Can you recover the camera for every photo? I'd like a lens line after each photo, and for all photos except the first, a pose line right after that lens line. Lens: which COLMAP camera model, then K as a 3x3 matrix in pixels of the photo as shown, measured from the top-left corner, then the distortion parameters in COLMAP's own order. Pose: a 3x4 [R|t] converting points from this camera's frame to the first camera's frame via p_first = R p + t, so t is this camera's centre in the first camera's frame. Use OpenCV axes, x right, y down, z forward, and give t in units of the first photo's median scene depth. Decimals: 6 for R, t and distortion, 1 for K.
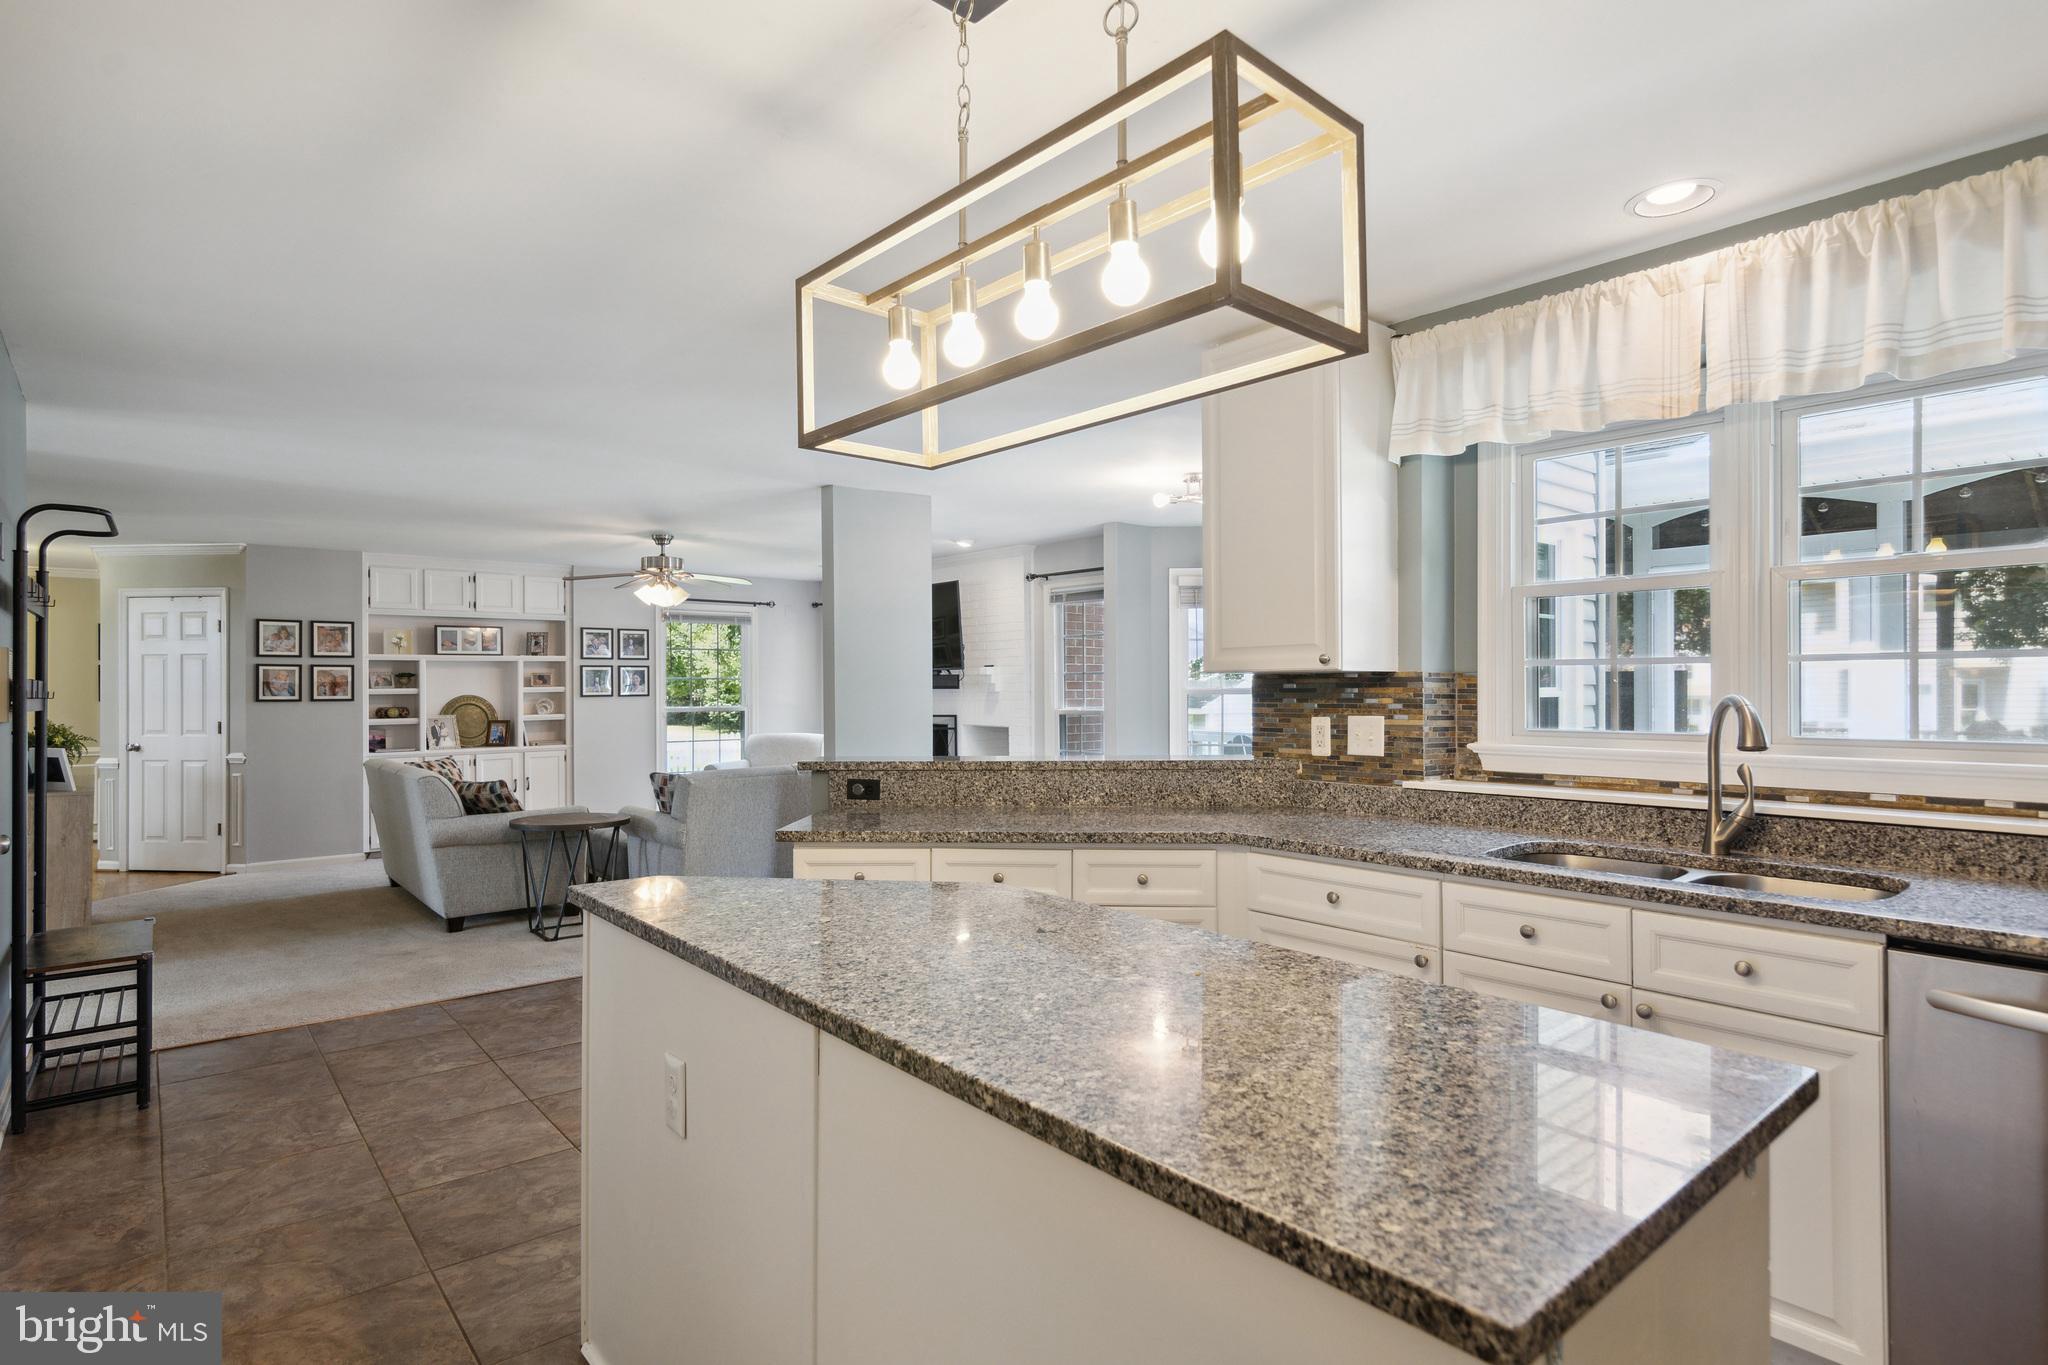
lens RADIAL K [[1047.5, 0, 1014.9], [0, 1047.5, 683.3], [0, 0, 1]] dist [-0.000510, -0.000026]
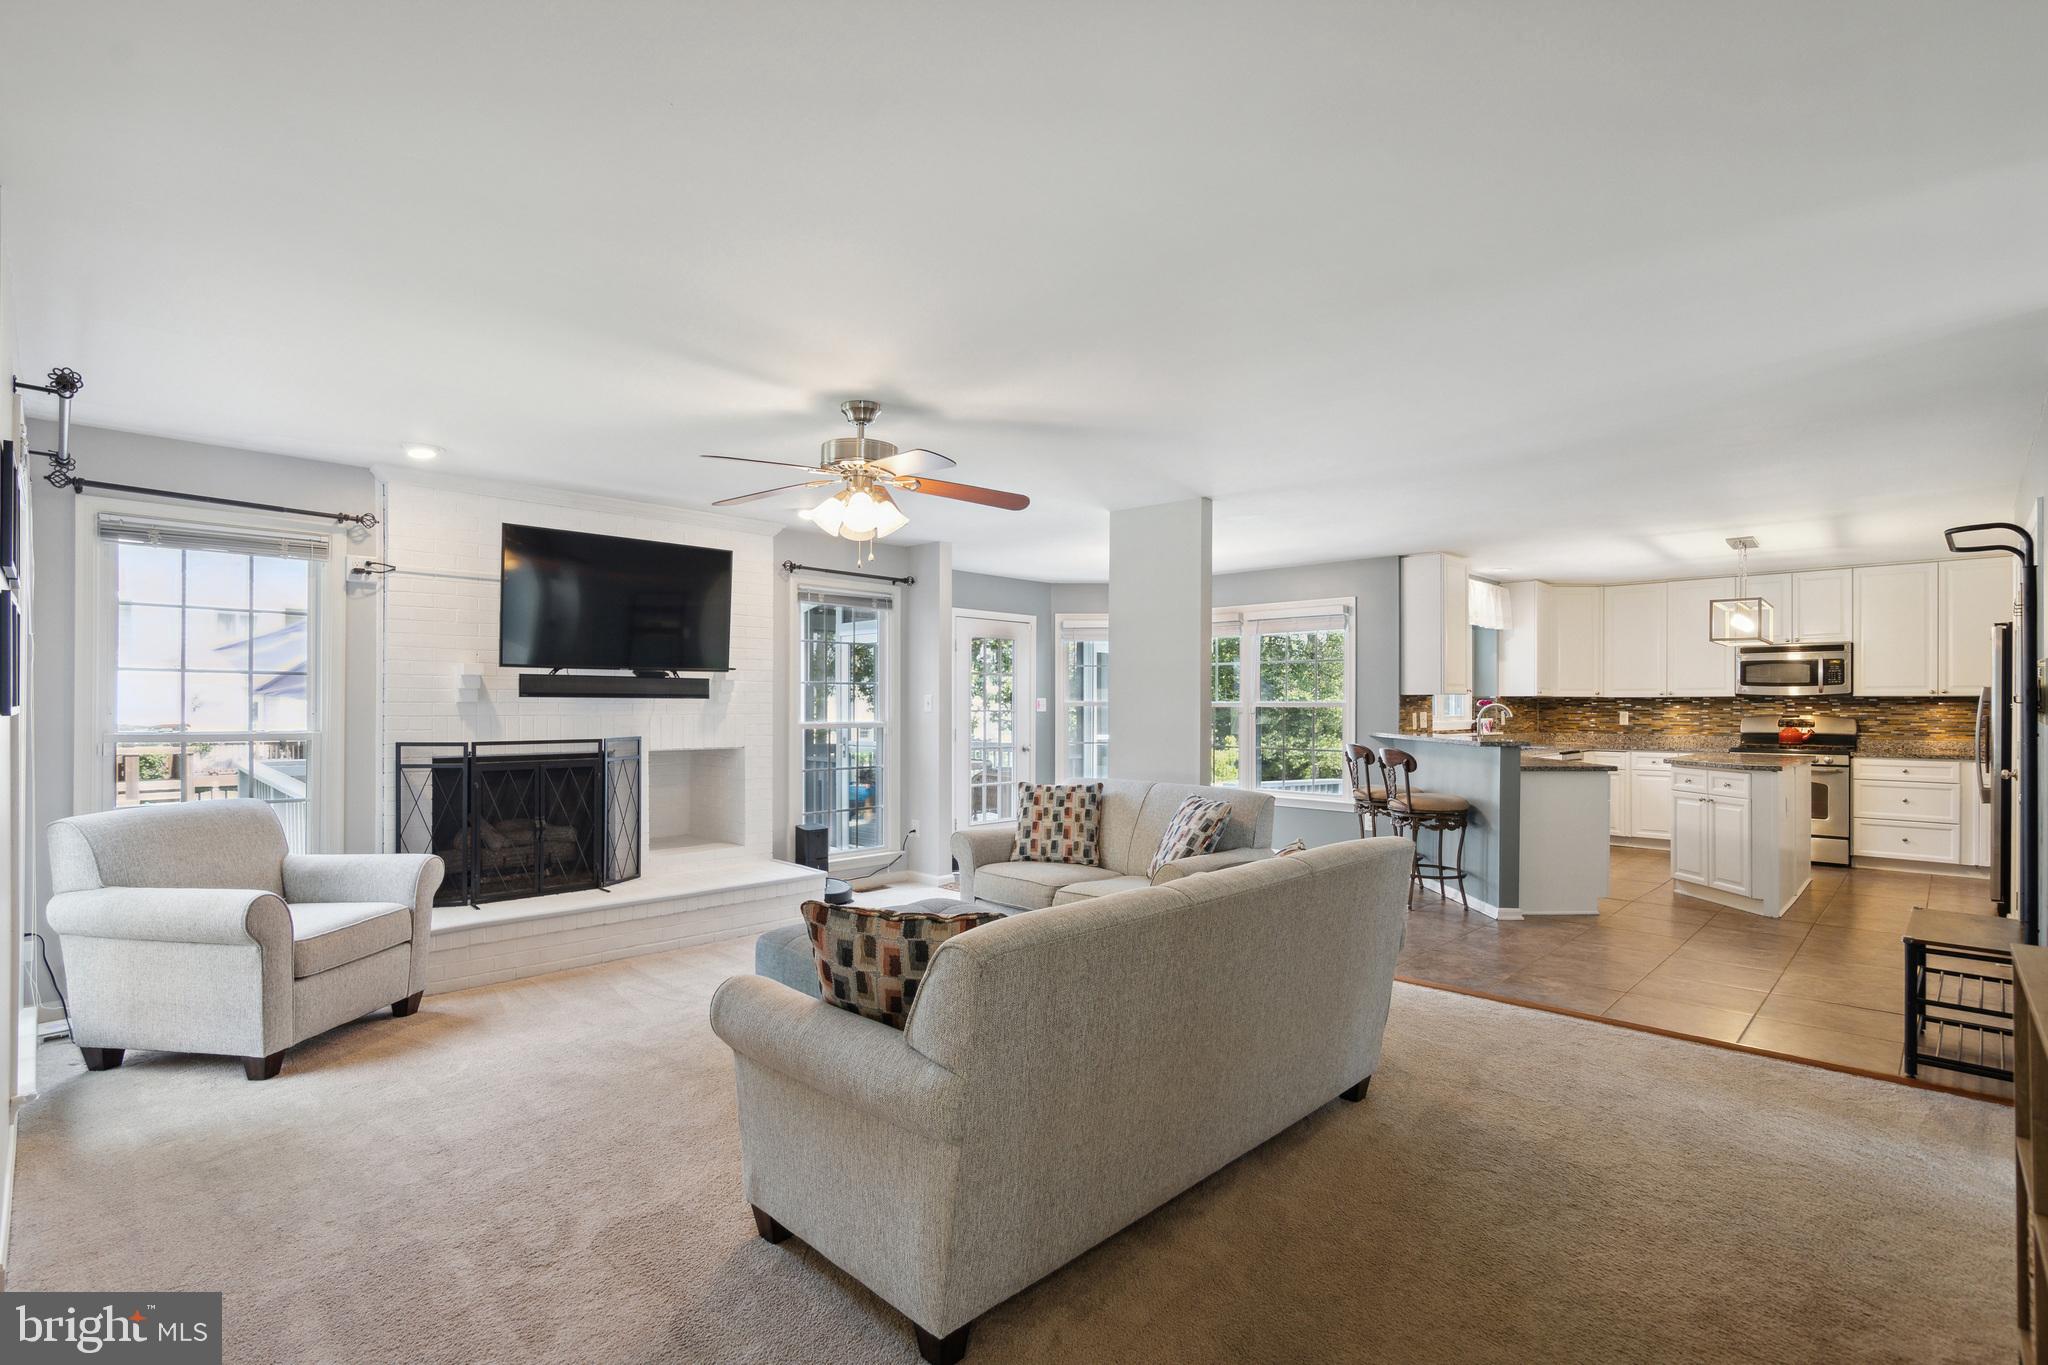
lens RADIAL K [[956.3, 0, 1018.0], [0, 956.3, 699.5], [0, 0, 1]] dist [-0.000666, 0.000090]
pose [[-0.091253, 0.010035, 0.995777, -4.700727], [-0.005300, 0.999930, -0.010563, 0.073933], [-0.995814, -0.006241, -0.091193, 5.476842]]
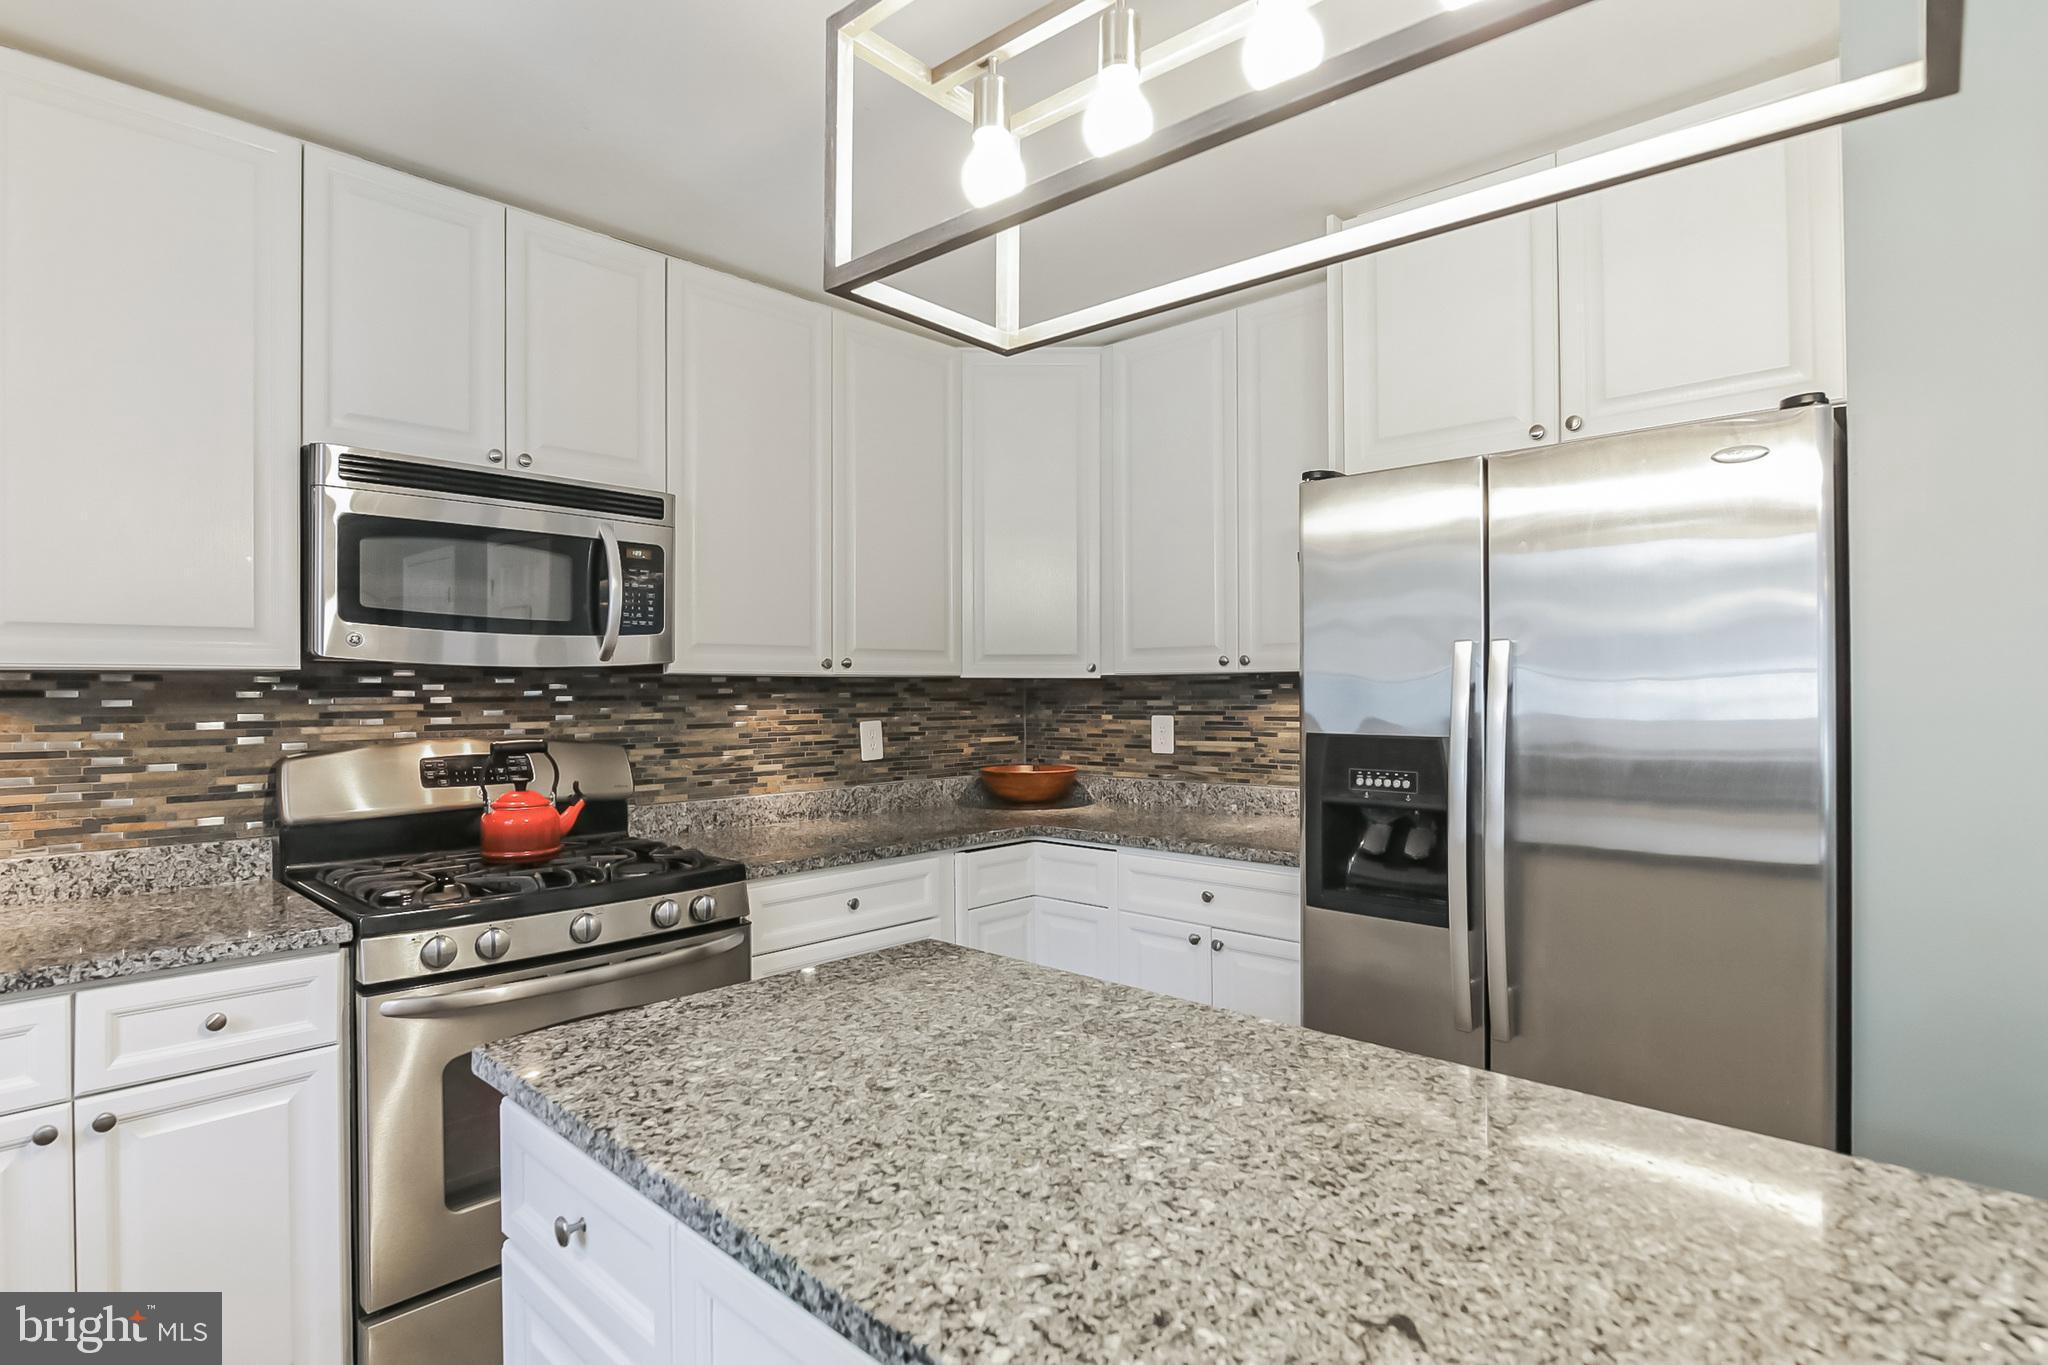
lens RADIAL K [[1047.5, 0, 1028.0], [0, 1047.5, 686.8], [0, 0, 1]] dist [-0.000510, -0.000026]
pose [[-0.992810, 0.007261, -0.119481, 0.278494], [0.008093, 0.999946, -0.006484, 0.007599], [0.119428, -0.007404, -0.992815, 1.852770]]
